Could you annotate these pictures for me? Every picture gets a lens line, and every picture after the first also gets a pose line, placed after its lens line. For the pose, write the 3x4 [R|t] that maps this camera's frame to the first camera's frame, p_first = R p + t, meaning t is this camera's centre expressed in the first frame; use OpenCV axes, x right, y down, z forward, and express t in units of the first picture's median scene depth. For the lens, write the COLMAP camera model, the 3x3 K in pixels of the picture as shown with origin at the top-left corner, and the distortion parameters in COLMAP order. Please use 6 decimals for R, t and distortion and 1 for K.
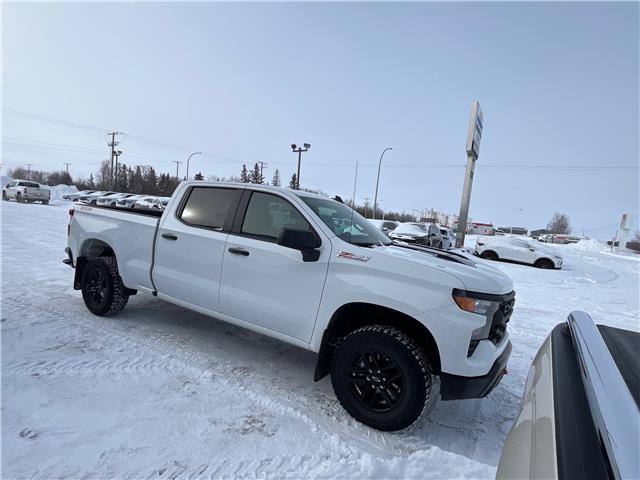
lens RADIAL K [[348.4, 0, 324.4], [0, 348.4, 238.2], [0, 0, 1]] dist [0.003855, 0.000919]
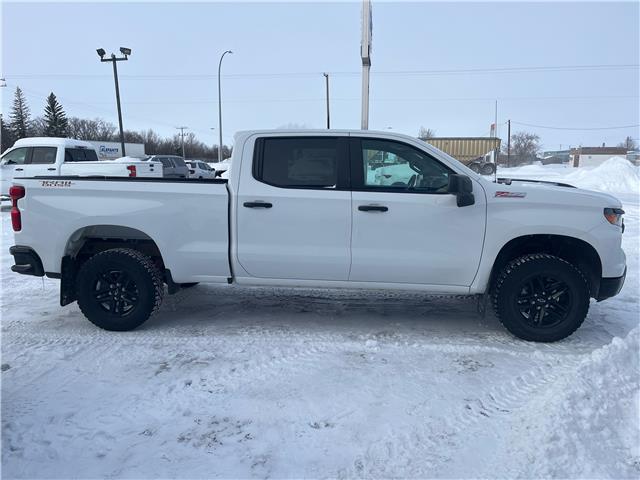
lens RADIAL K [[498.1, 0, 336.9], [0, 498.1, 239.5], [0, 0, 1]] dist [0.025045, -0.008487]
pose [[0.898011, -0.167051, 0.407025, -0.838645], [0.118336, 0.982732, 0.142249, -0.074203], [-0.423759, -0.079575, 0.902273, -0.122068]]
